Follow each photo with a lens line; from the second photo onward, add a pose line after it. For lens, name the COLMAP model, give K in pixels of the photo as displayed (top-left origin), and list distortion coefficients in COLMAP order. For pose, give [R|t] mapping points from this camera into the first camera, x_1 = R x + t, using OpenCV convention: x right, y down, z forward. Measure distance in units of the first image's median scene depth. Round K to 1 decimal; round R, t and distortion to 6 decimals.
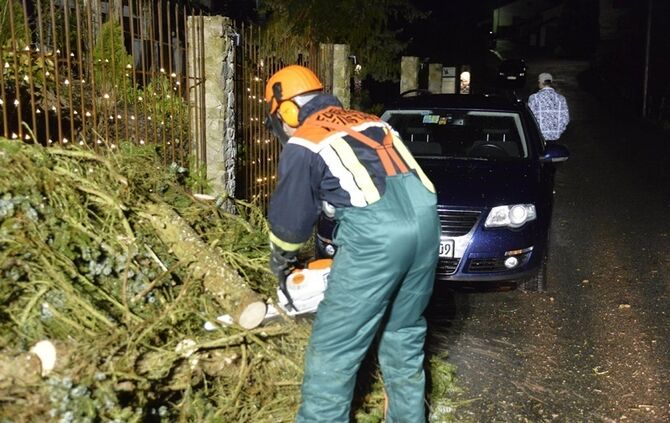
lens RADIAL K [[918.6, 0, 335.0], [0, 918.6, 211.5], [0, 0, 1]] dist [0.212578, 0.007936]
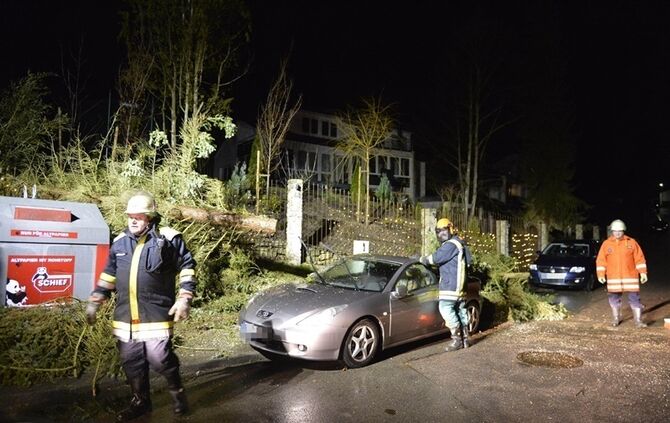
lens RADIAL K [[463.8, 0, 341.0], [0, 463.8, 226.5], [0, 0, 1]] dist [-0.113900, 0.069897]
pose [[0.888273, -0.011228, -0.459178, 0.104967], [-0.056899, 0.989311, -0.134261, 0.082212], [0.455778, 0.145387, 0.878140, -0.714164]]
